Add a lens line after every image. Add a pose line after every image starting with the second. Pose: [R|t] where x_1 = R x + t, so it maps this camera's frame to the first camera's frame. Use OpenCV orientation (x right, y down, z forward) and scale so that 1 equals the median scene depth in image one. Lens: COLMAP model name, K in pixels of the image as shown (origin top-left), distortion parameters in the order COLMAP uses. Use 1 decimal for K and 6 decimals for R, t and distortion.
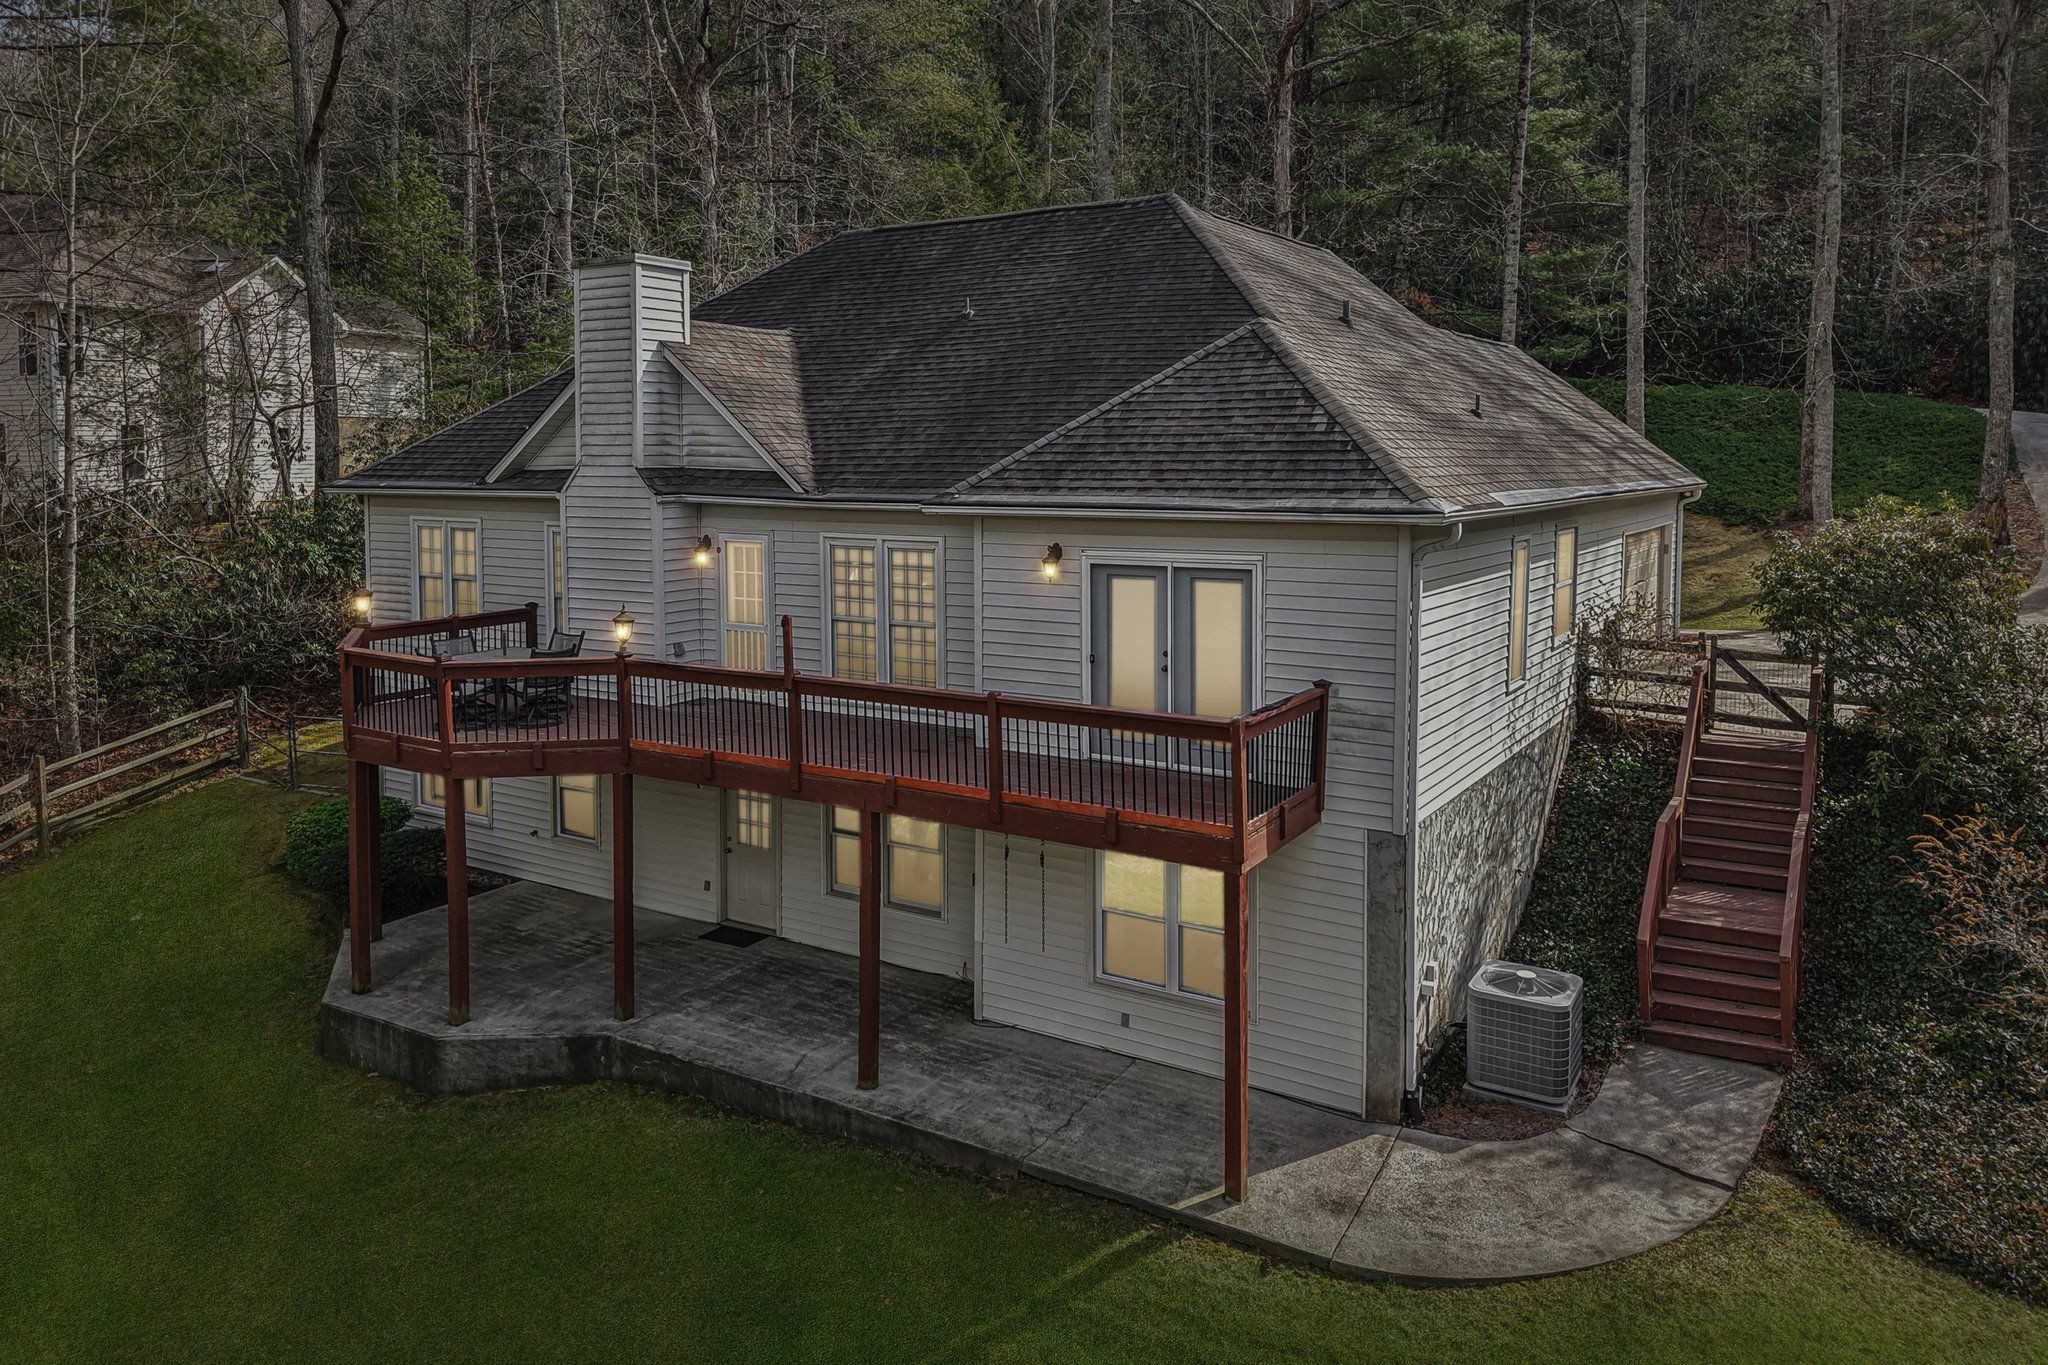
lens RADIAL K [[1439.1, 0, 1013.4], [0, 1439.1, 514.5], [0, 0, 1]] dist [0.004801, 0.006247]
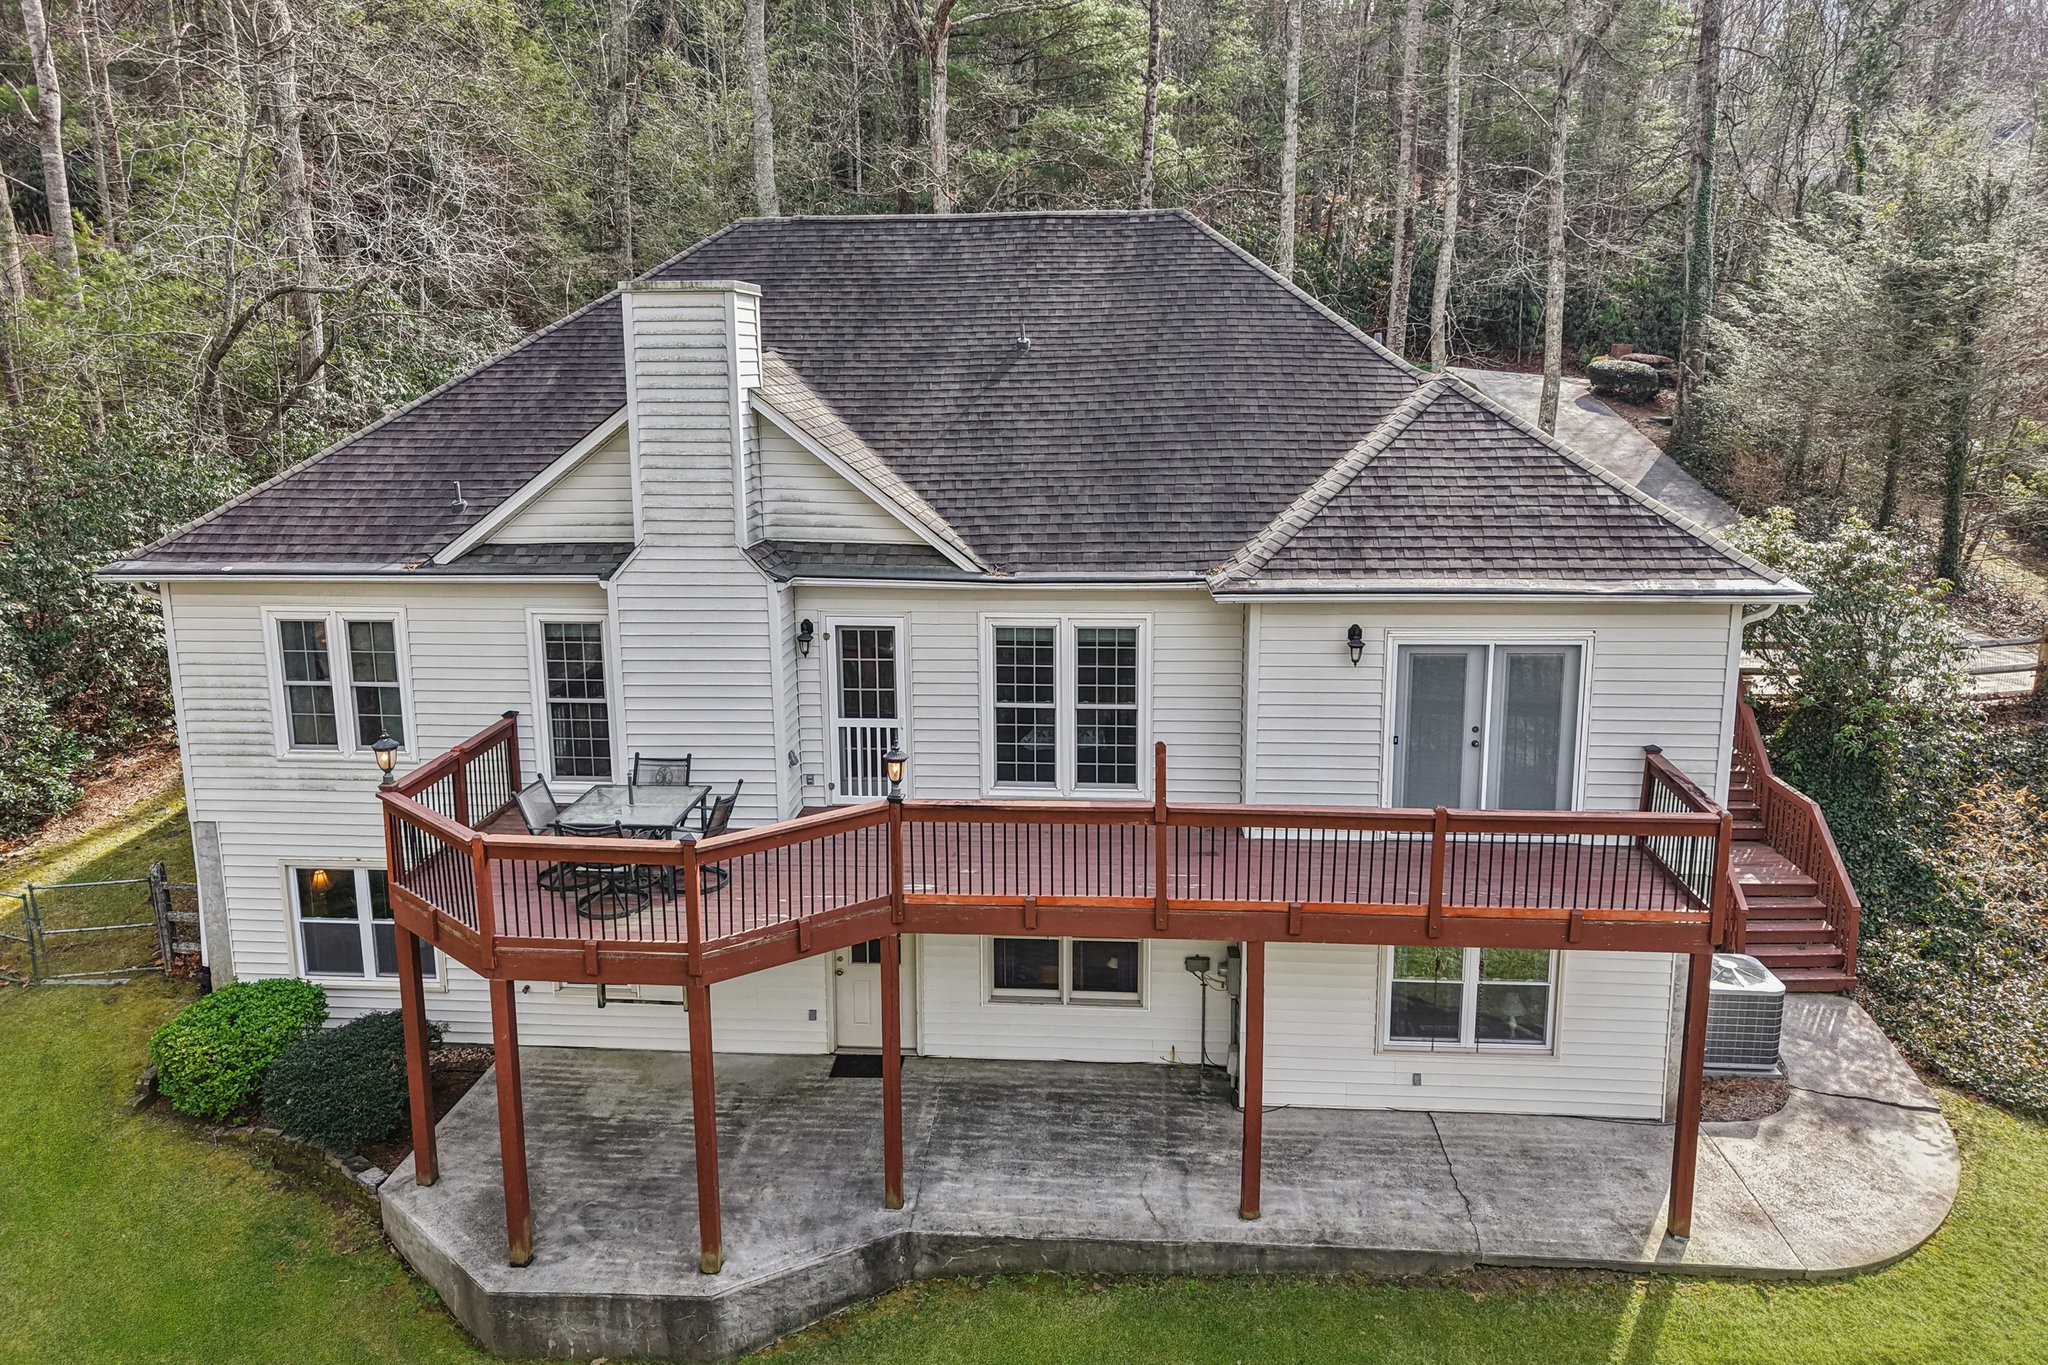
lens RADIAL K [[1405.7, 0, 1021.5], [0, 1405.7, 606.4], [0, 0, 1]] dist [0.008185, 0.002642]
pose [[0.885648, -0.087338, 0.456069, -0.612298], [0.028733, 0.990578, 0.133901, -0.128259], [-0.463467, -0.105485, 0.879813, 0.286288]]
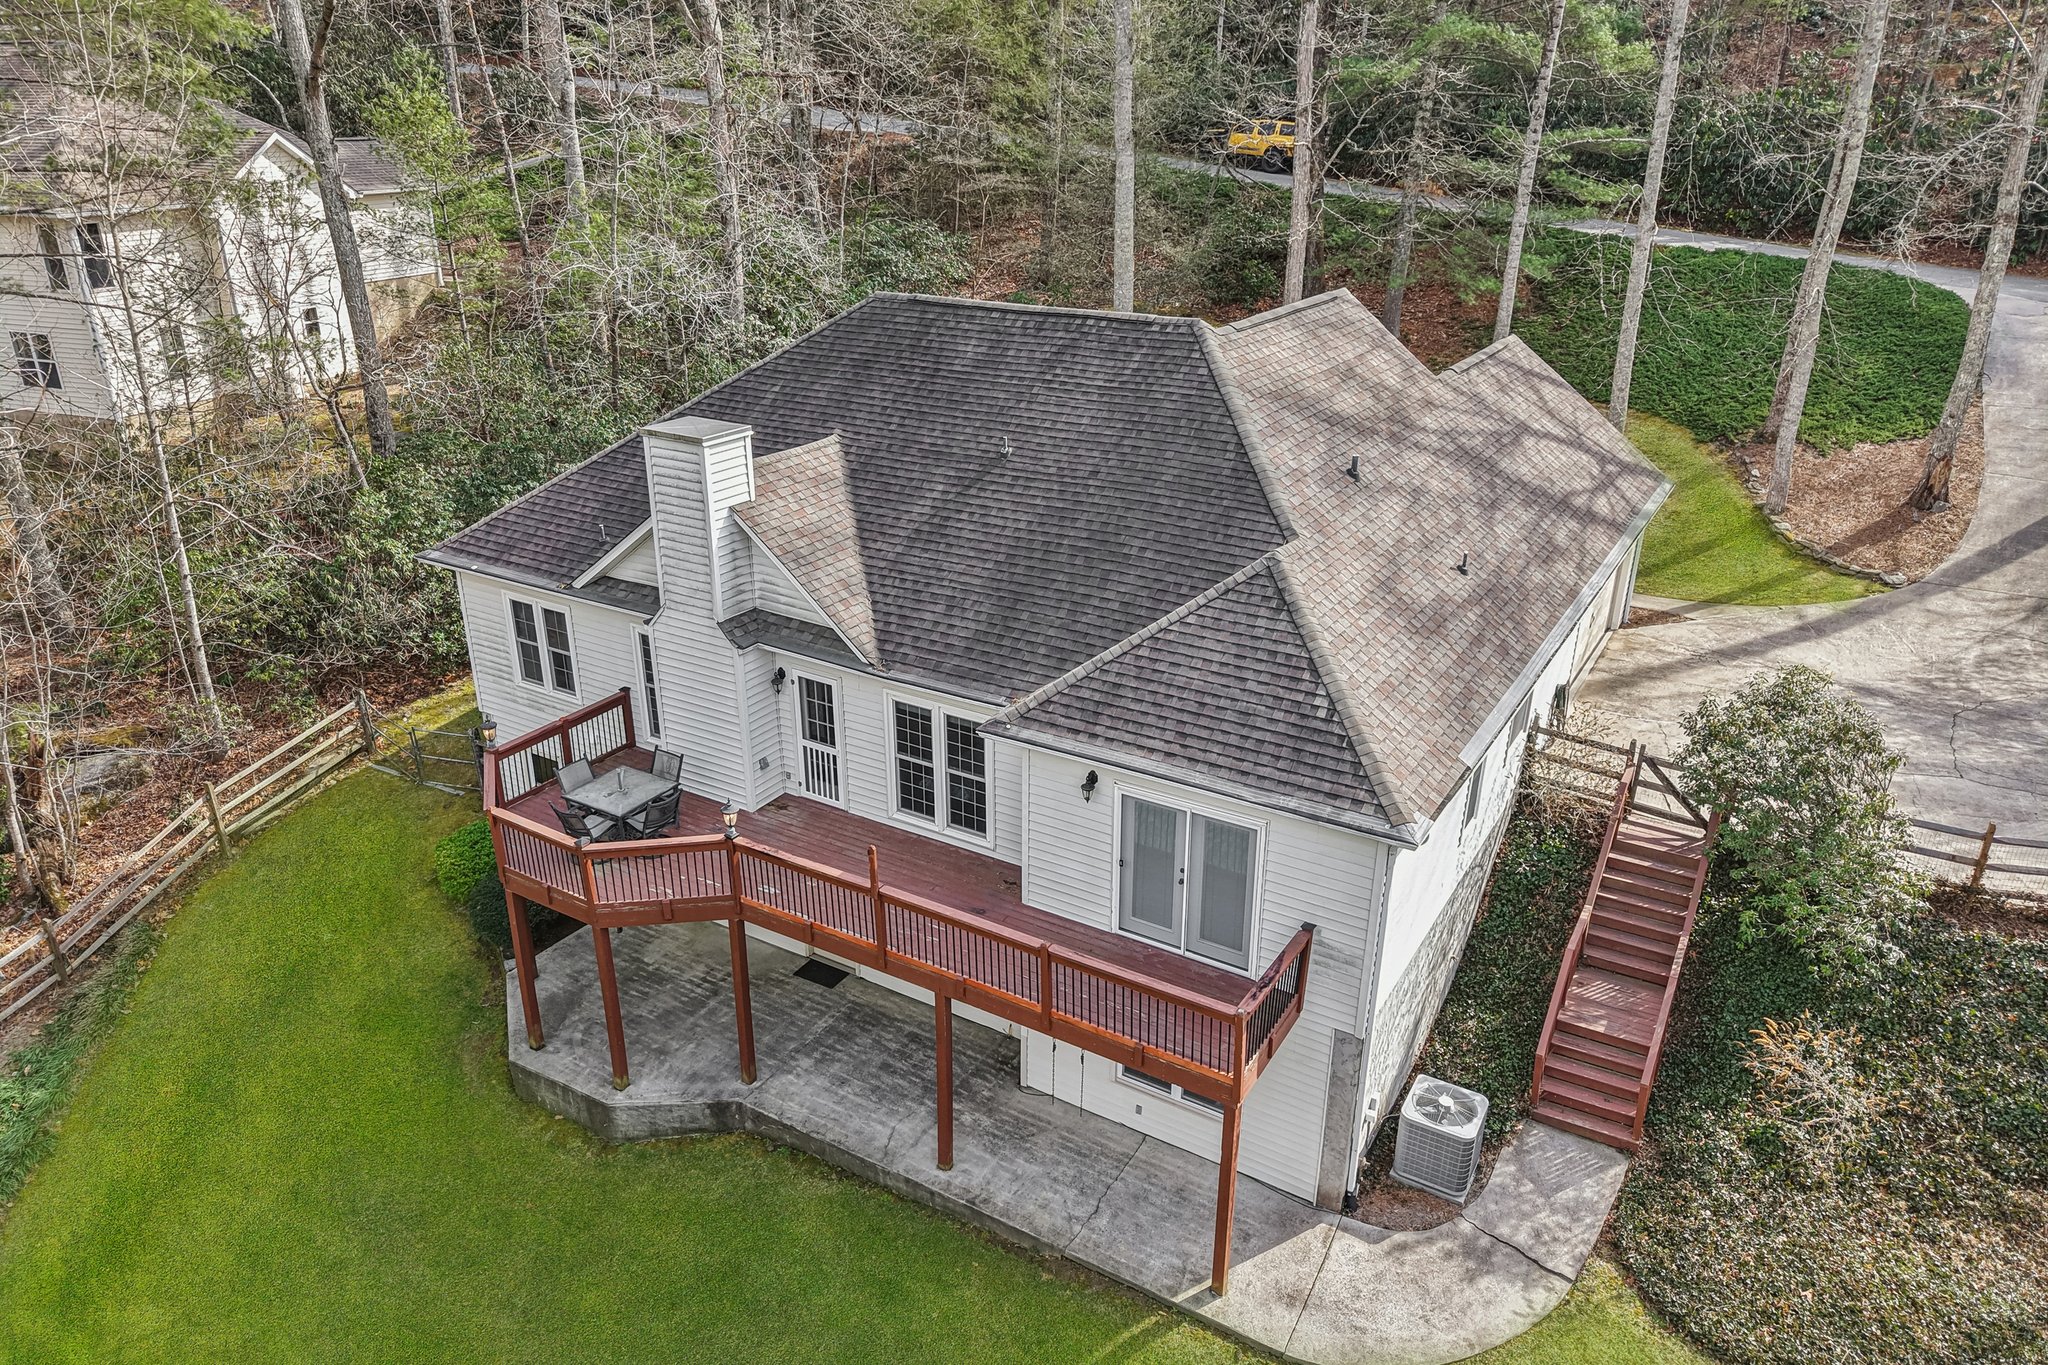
lens RADIAL K [[1380.2, 0, 1020.0], [0, 1380.2, 674.8], [0, 0, 1]] dist [0.011564, -0.001159]
pose [[0.999951, -0.000975, 0.009837, -0.043109], [-0.002421, 0.940657, 0.339350, -0.456159], [-0.009584, -0.339357, 0.940609, -0.049108]]
